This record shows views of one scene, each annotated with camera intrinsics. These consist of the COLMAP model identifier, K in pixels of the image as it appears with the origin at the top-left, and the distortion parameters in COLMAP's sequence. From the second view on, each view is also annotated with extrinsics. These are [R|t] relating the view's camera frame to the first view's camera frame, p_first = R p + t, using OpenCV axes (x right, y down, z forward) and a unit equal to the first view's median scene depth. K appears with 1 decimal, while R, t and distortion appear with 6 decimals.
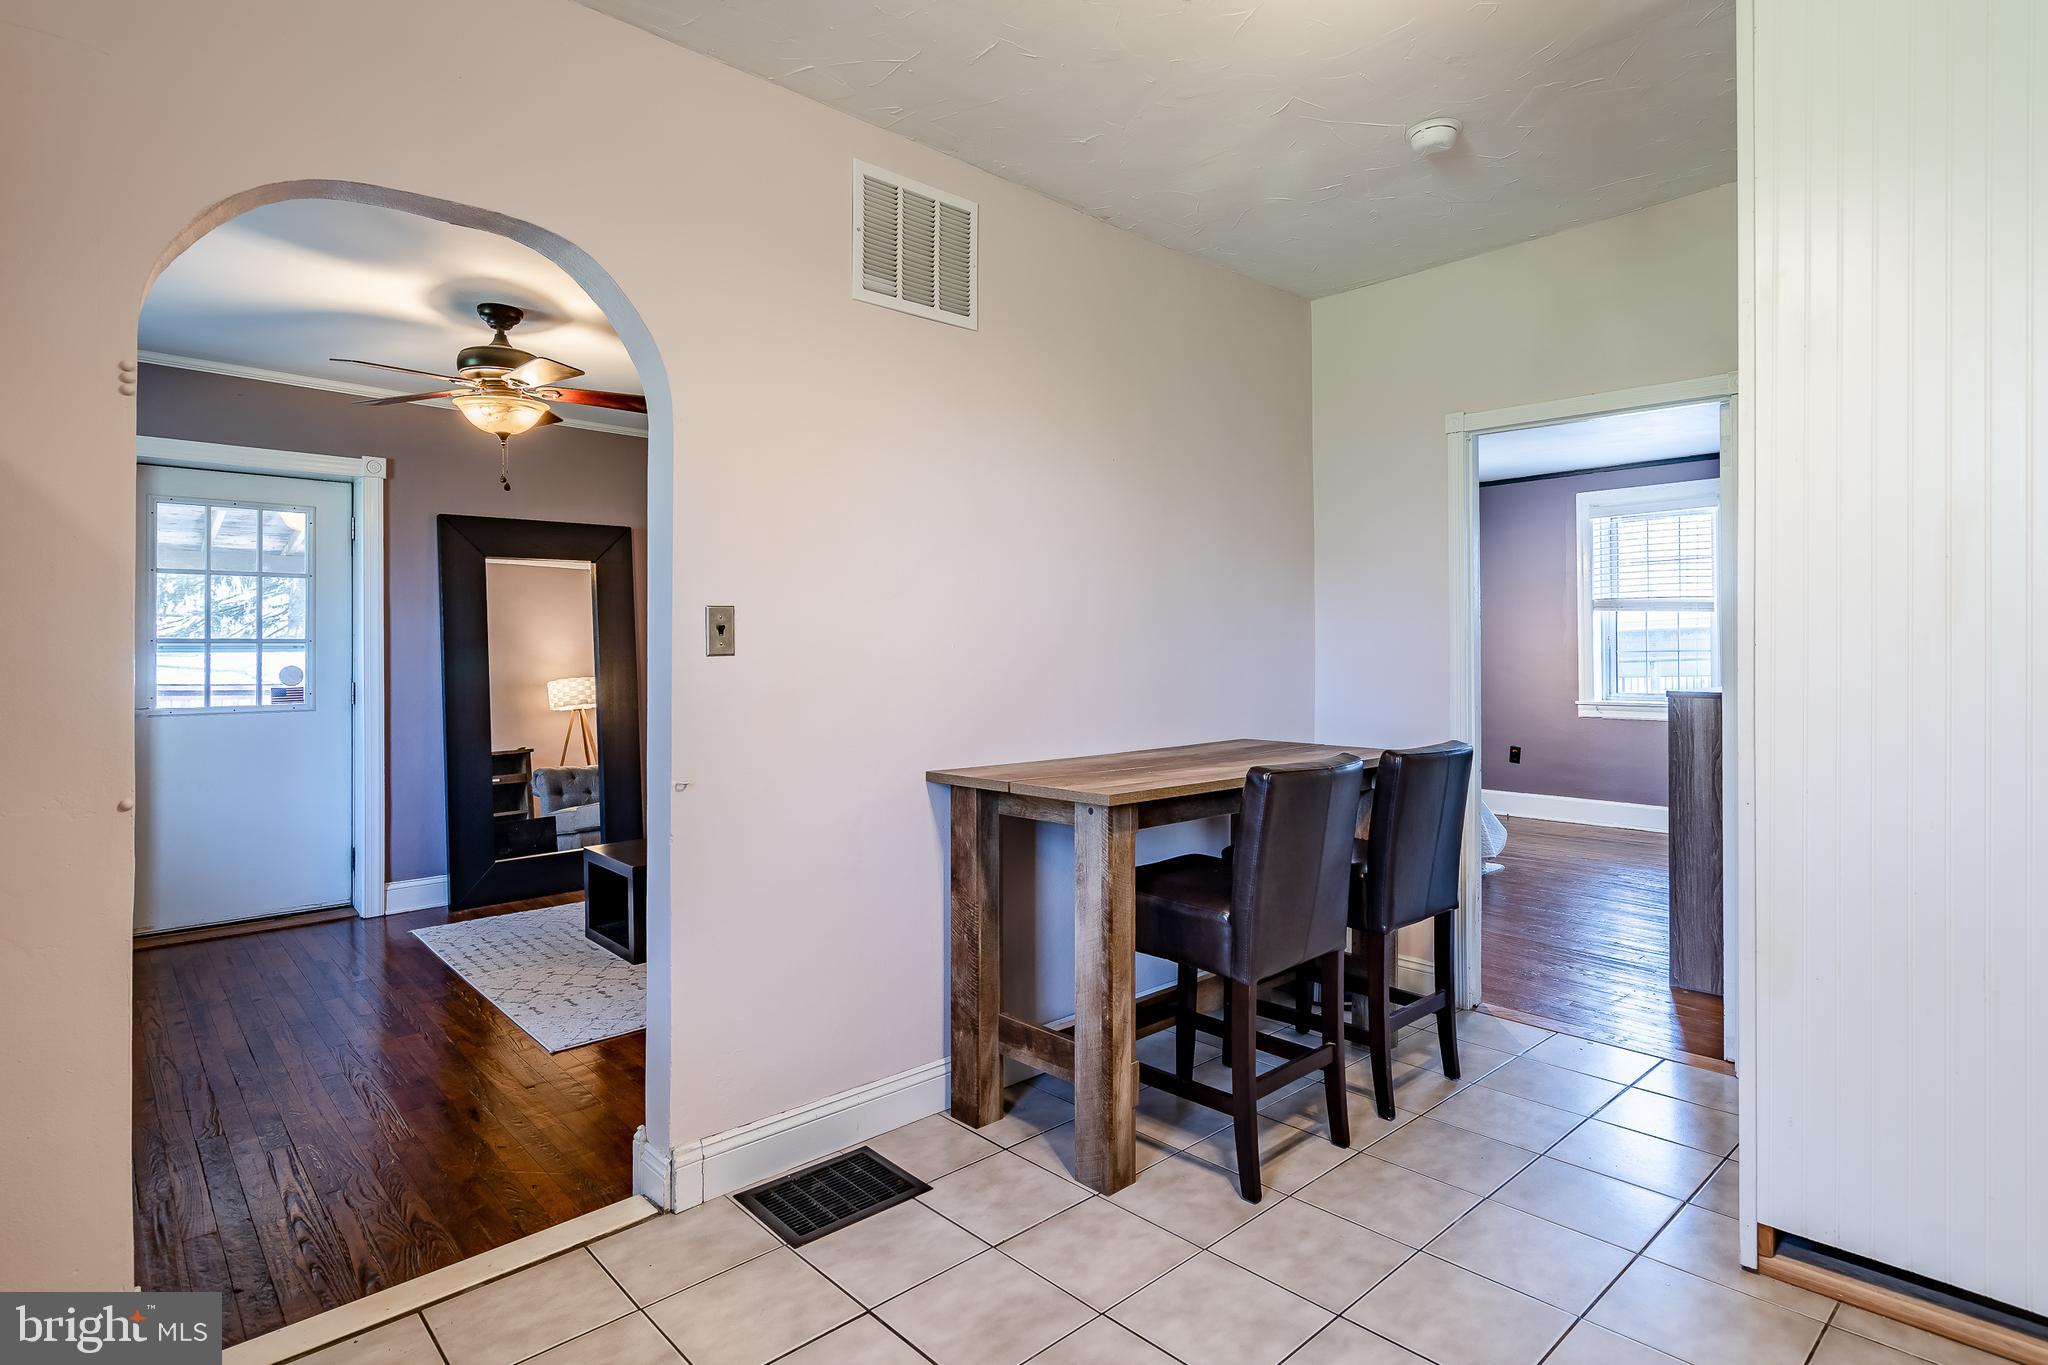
lens RADIAL K [[1040.8, 0, 1026.0], [0, 1040.8, 642.5], [0, 0, 1]] dist [0.001760, -0.001340]
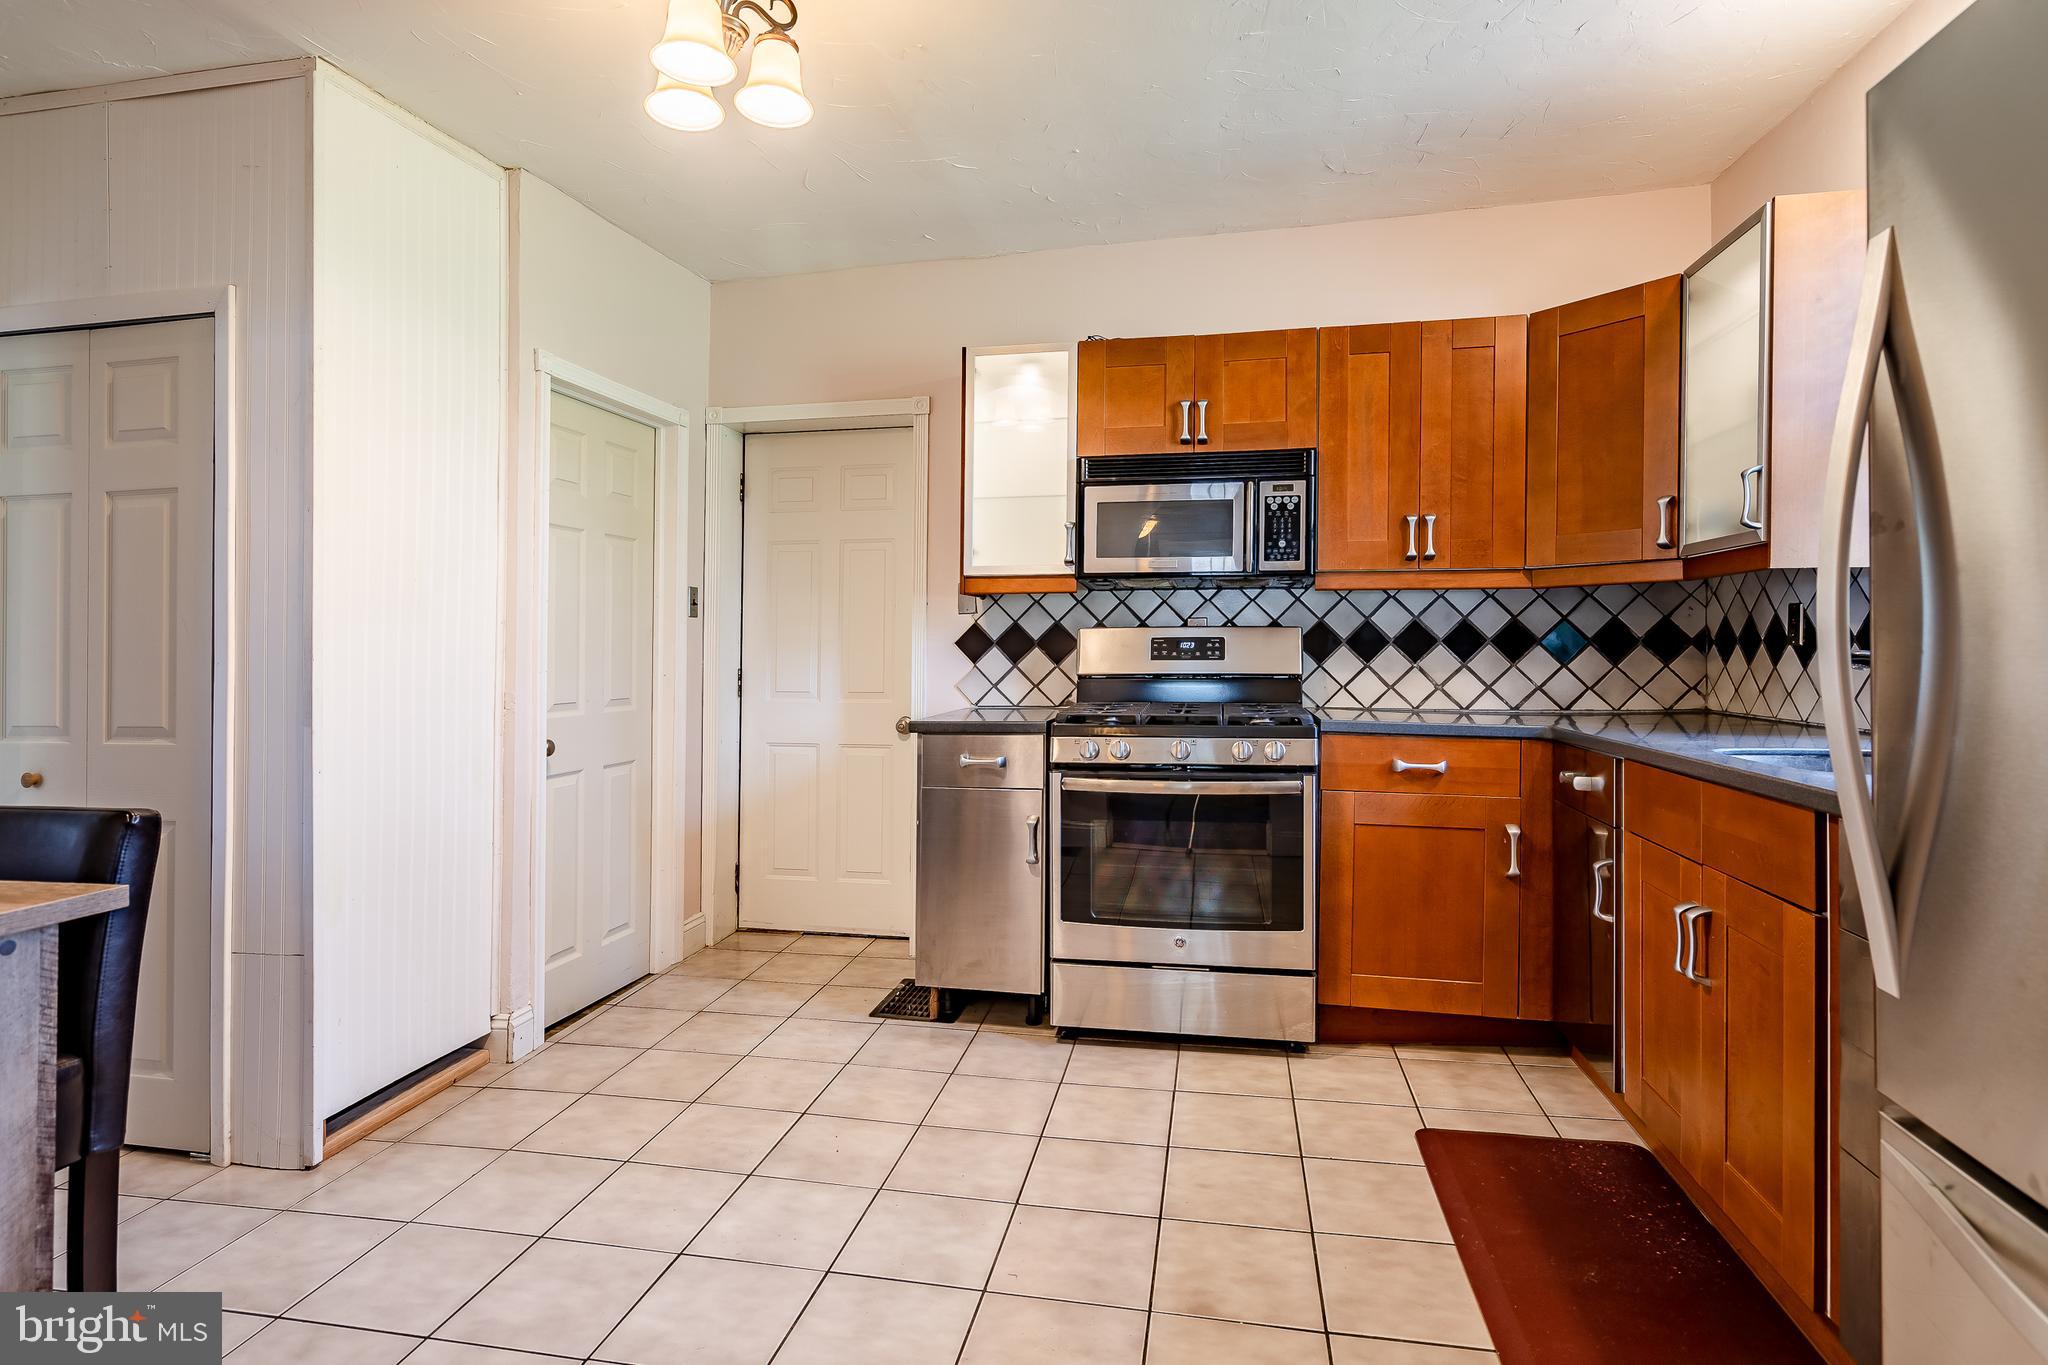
lens RADIAL K [[1040.8, 0, 988.8], [0, 1040.8, 621.8], [0, 0, 1]] dist [0.001760, -0.001340]
pose [[-0.583477, 0.024601, 0.811757, -0.314925], [0.005218, 0.999634, -0.026545, 0.005328], [-0.812113, -0.011253, -0.583392, 0.453278]]
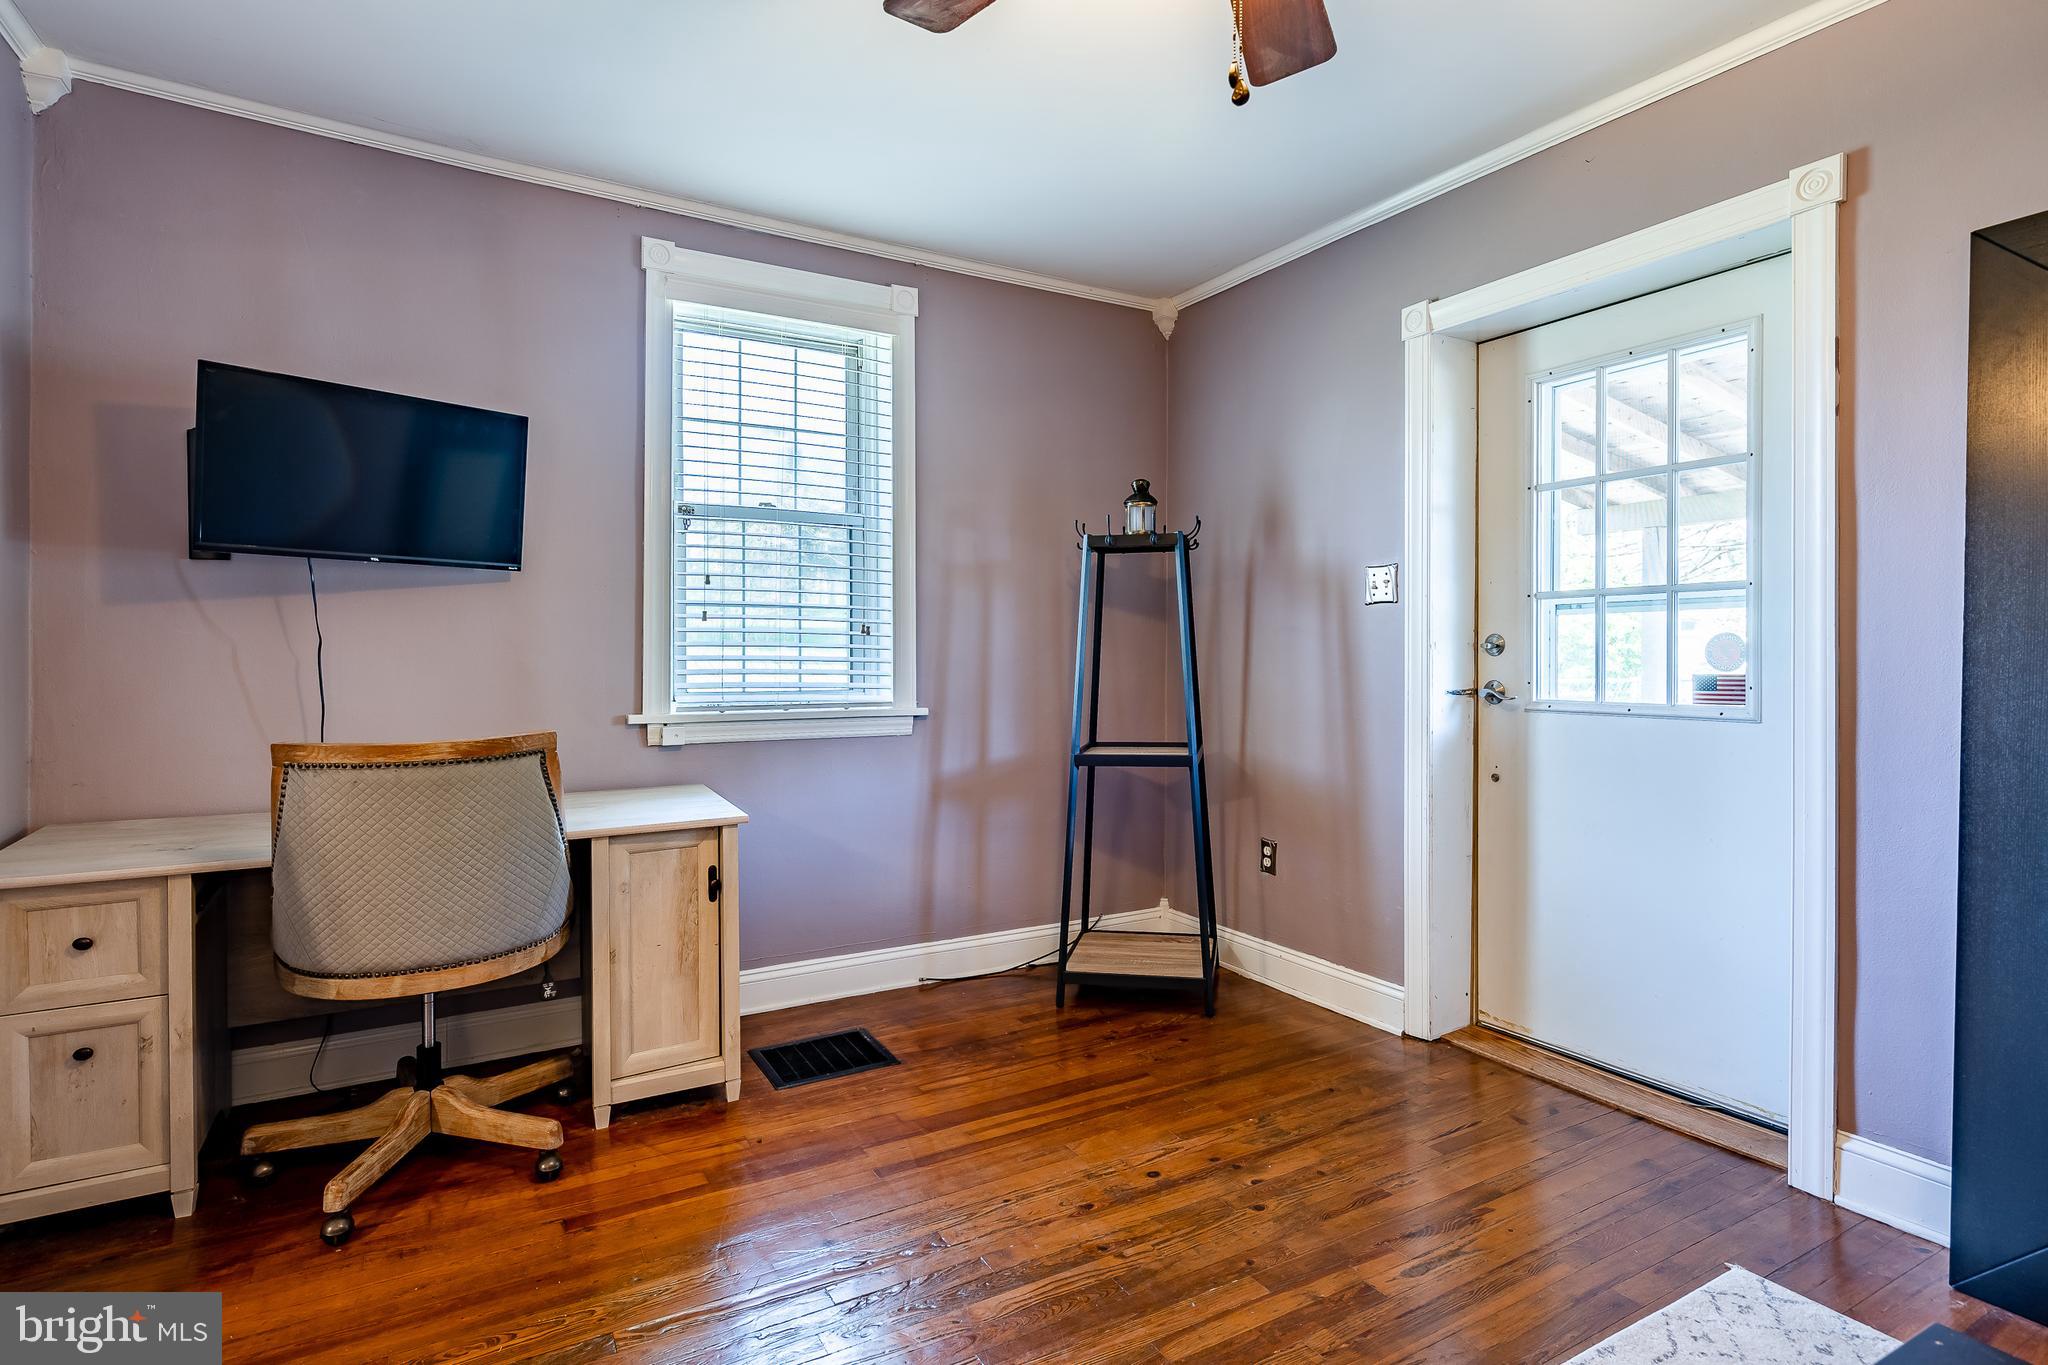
lens RADIAL K [[1040.8, 0, 1003.1], [0, 1040.8, 650.6], [0, 0, 1]] dist [0.001760, -0.001340]
pose [[-0.229207, 0.001939, -0.973376, -0.115165], [0.016335, 0.999865, -0.001855, 0.026310], [0.973241, -0.016326, -0.229208, 0.778445]]
